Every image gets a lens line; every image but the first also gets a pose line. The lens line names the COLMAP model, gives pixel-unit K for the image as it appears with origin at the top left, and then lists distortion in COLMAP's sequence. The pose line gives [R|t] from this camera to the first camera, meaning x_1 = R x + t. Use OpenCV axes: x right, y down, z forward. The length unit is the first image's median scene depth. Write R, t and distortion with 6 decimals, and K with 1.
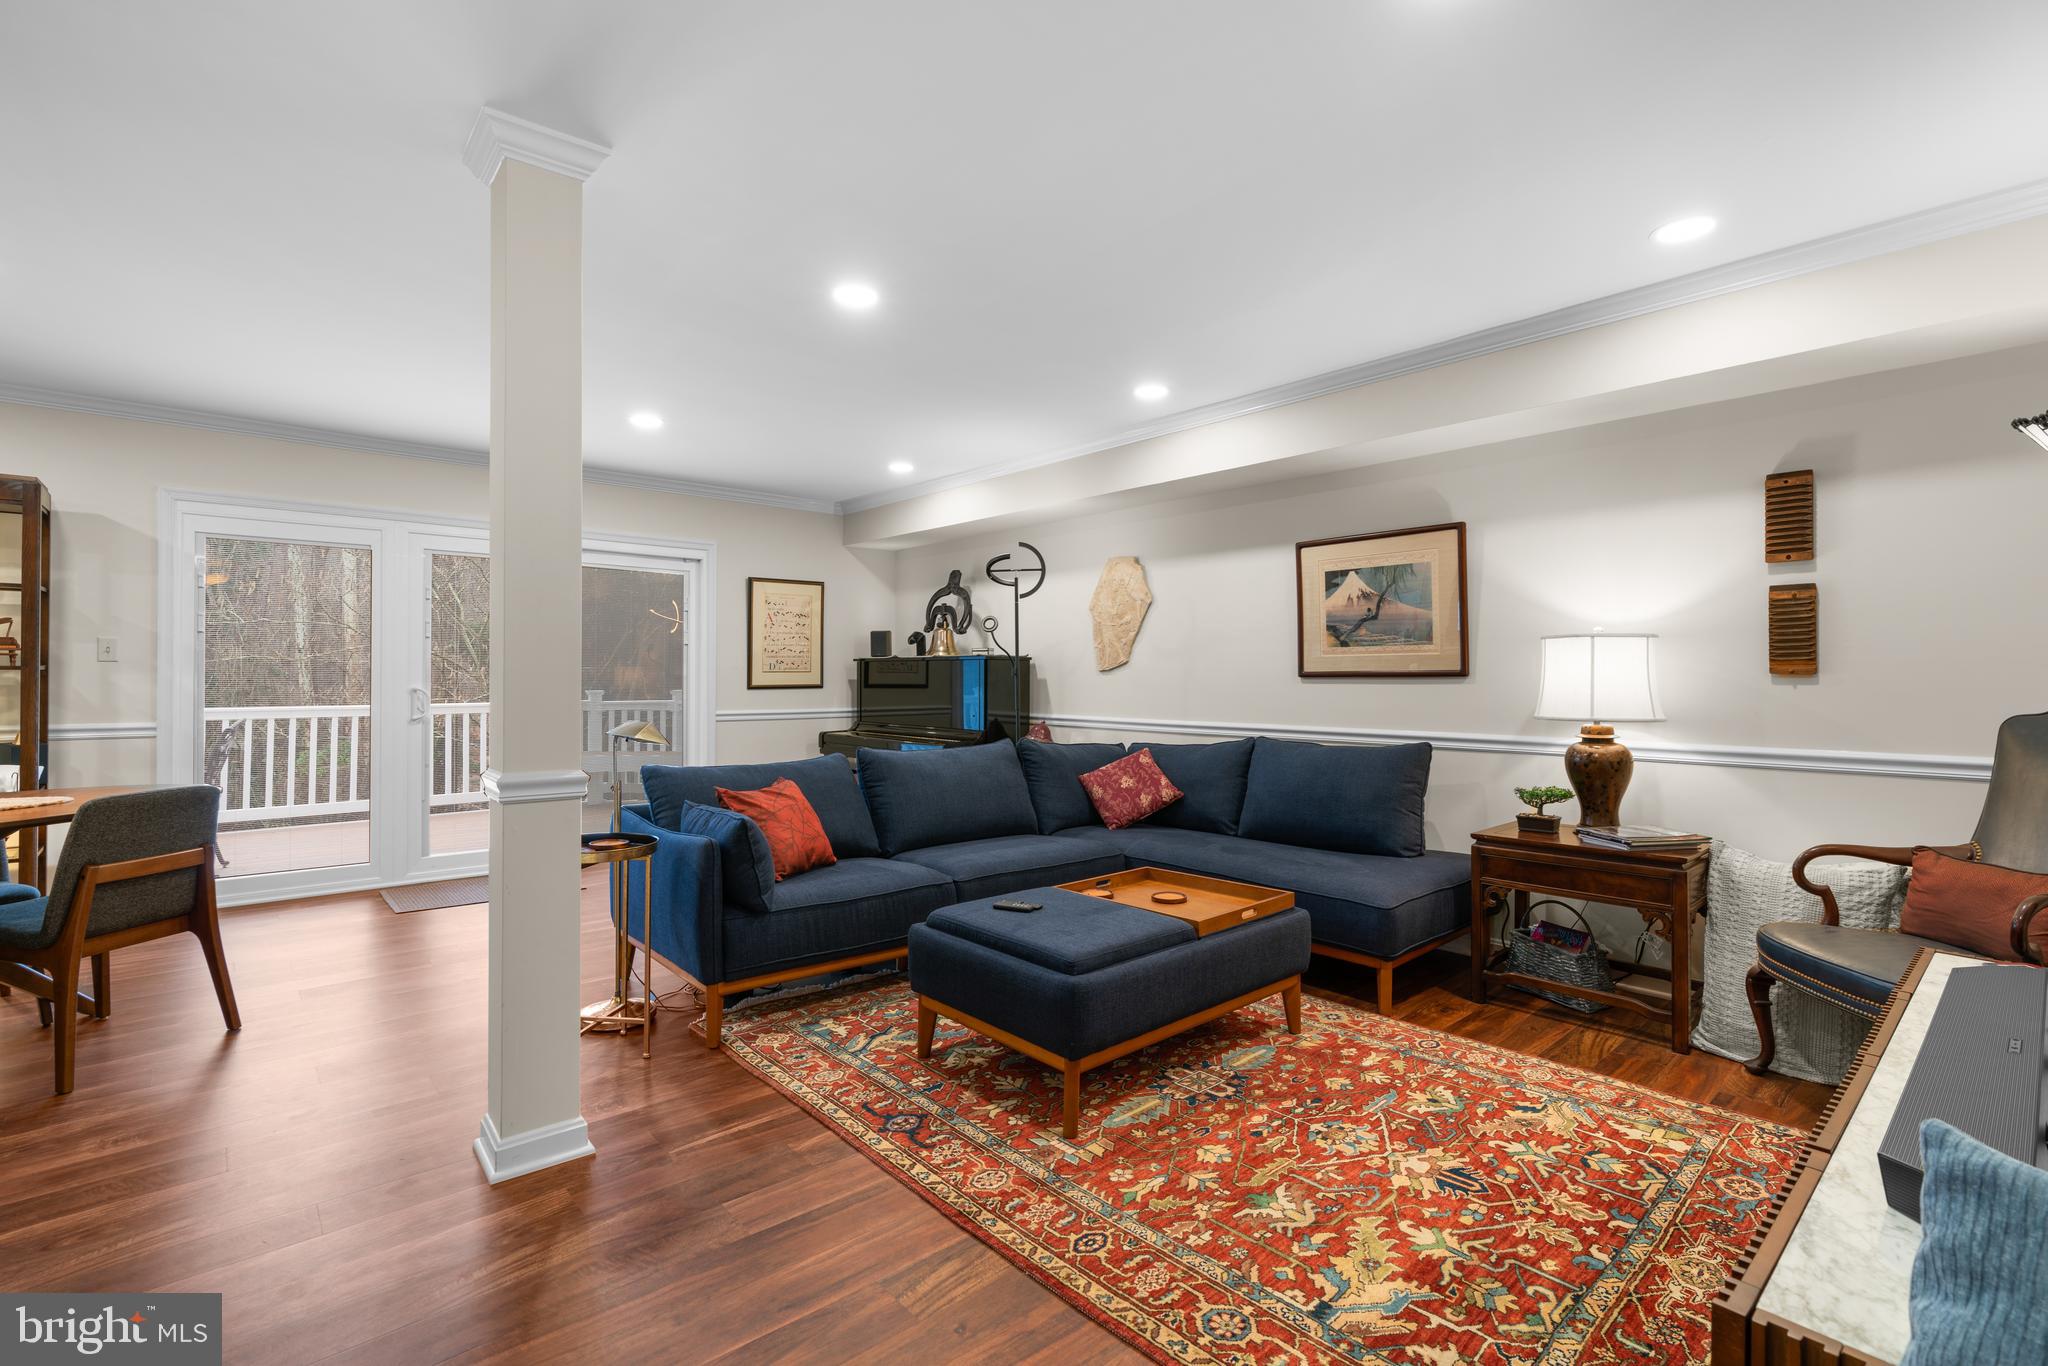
lens RADIAL K [[923.4, 0, 1014.7], [0, 923.4, 671.2], [0, 0, 1]] dist [-0.015739, 0.006853]
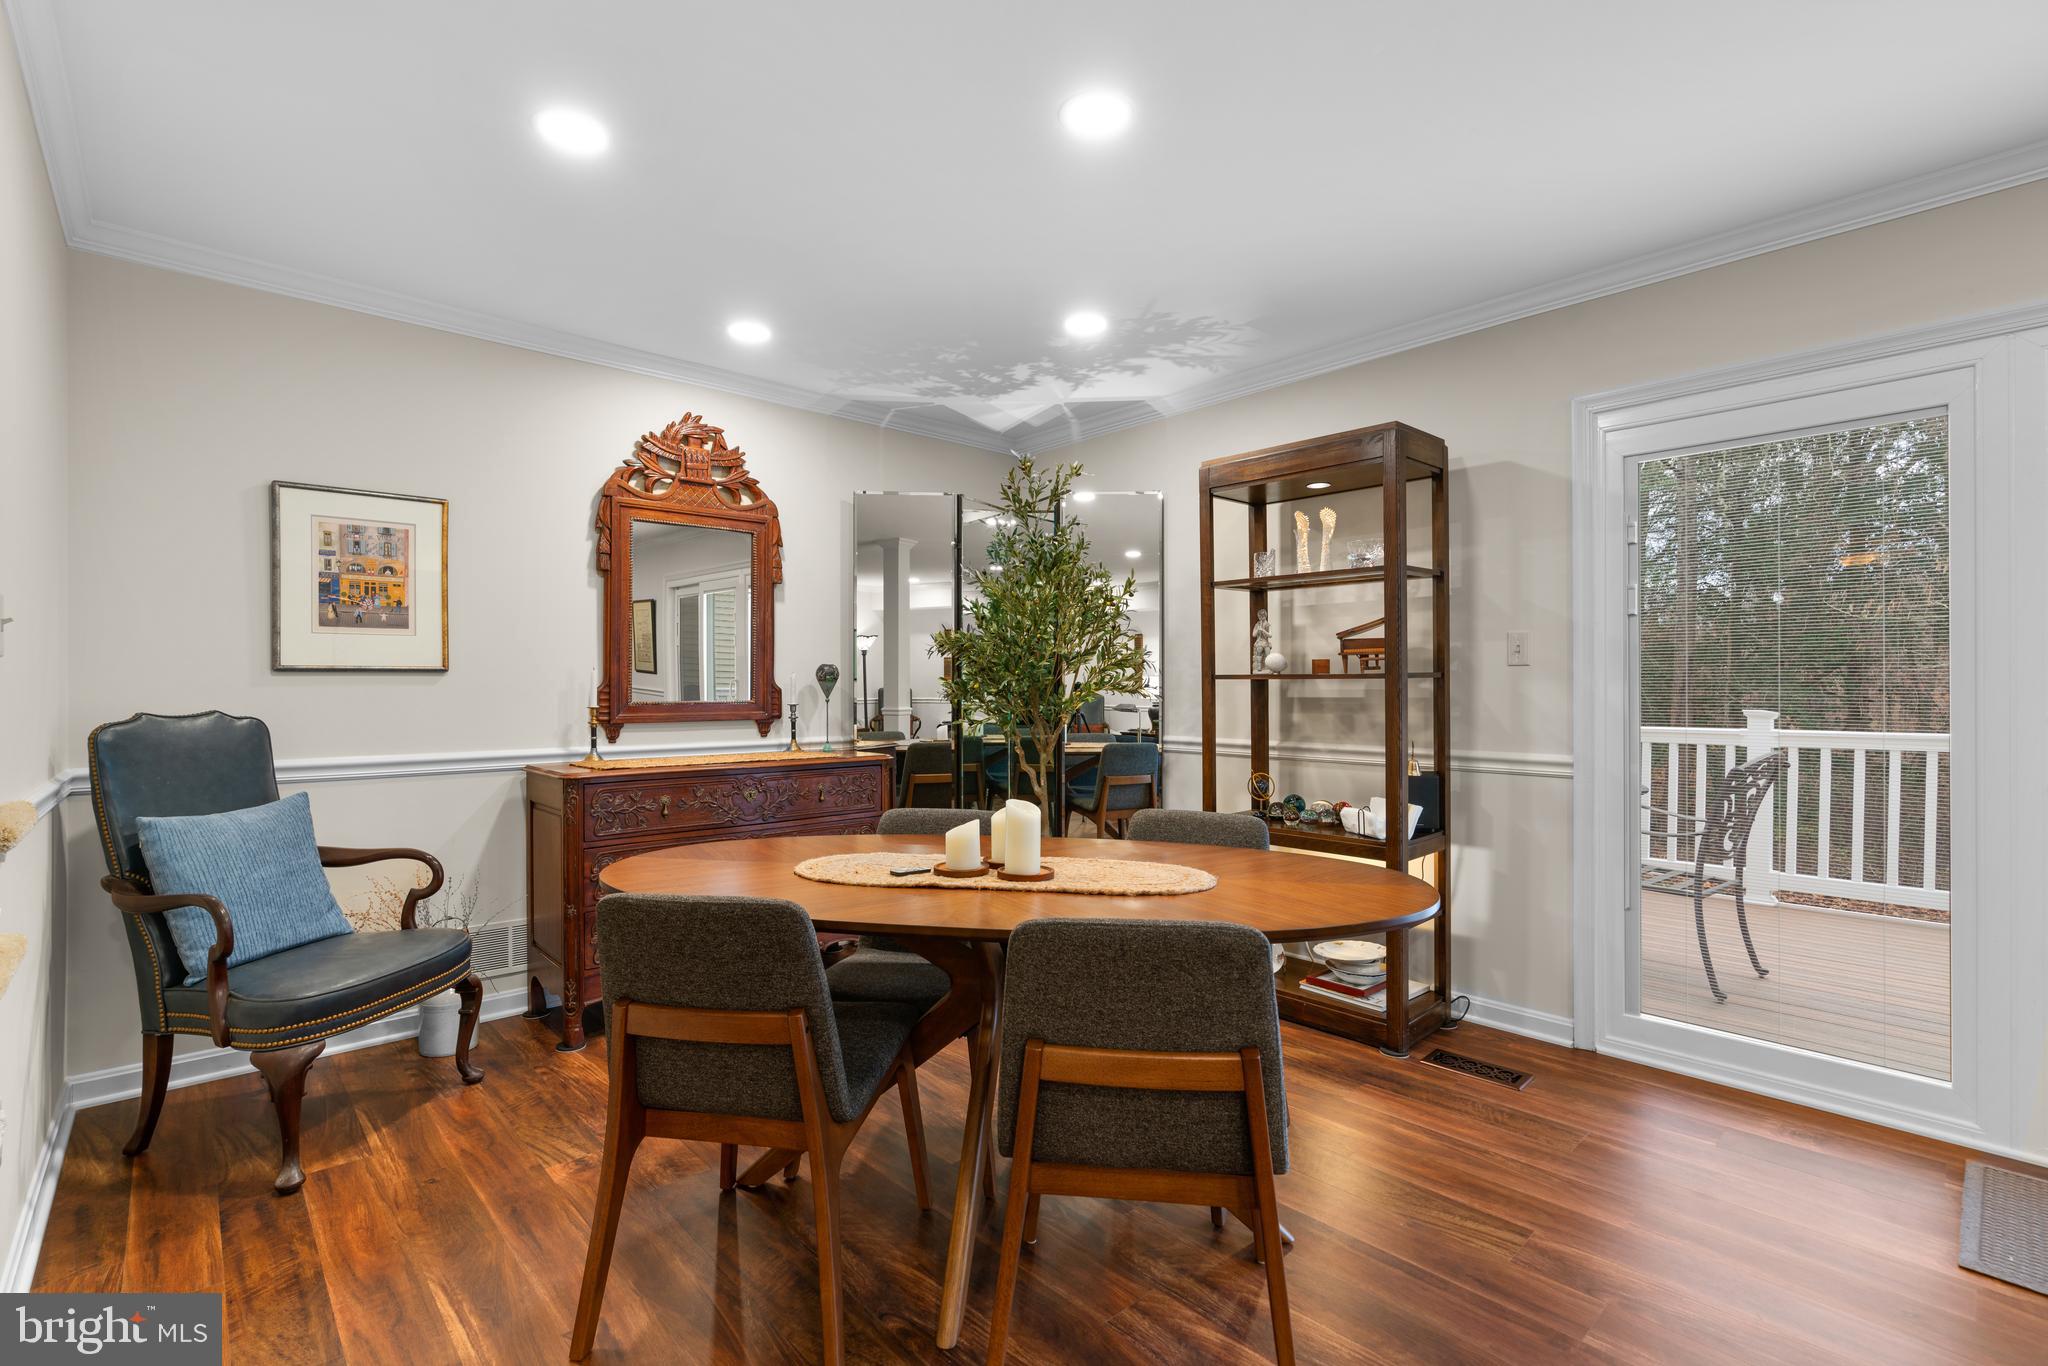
lens RADIAL K [[923.4, 0, 1043.7], [0, 923.4, 673.0], [0, 0, 1]] dist [-0.015739, 0.006853]
pose [[0.030542, -0.022224, -0.999286, -0.297906], [0.012165, 0.999687, -0.021861, 0.006695], [0.999459, -0.011489, 0.030802, 0.630251]]
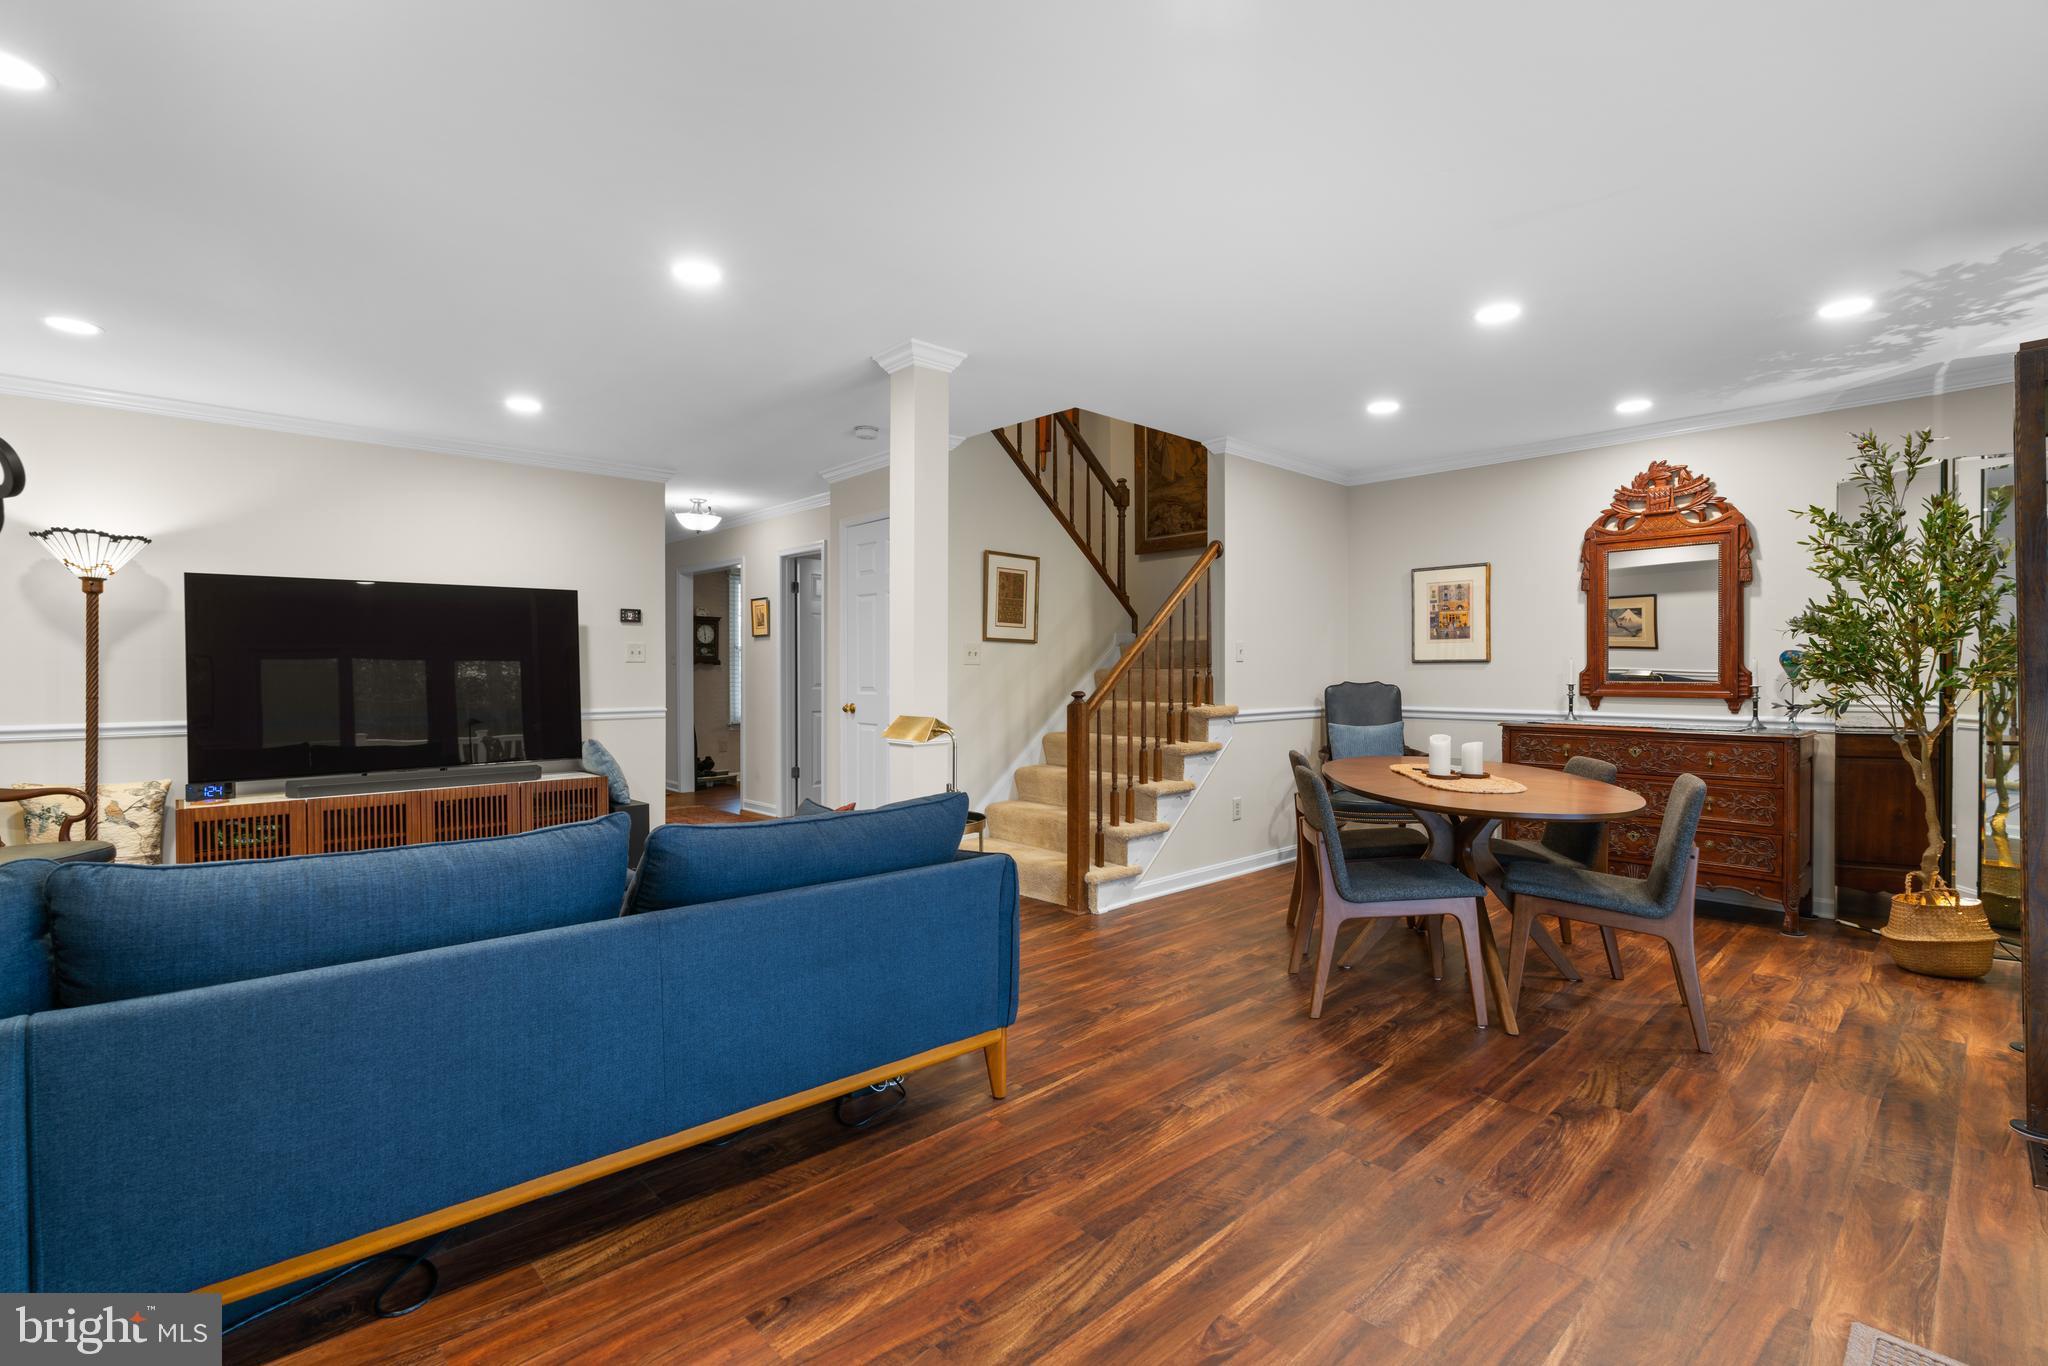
lens RADIAL K [[923.4, 0, 1016.7], [0, 923.4, 679.3], [0, 0, 1]] dist [-0.015739, 0.006853]
pose [[-0.999615, -0.002944, -0.027584, -0.355908], [-0.002978, 0.999995, 0.001180, 0.008197], [0.027580, 0.001262, -0.999619, 1.455739]]
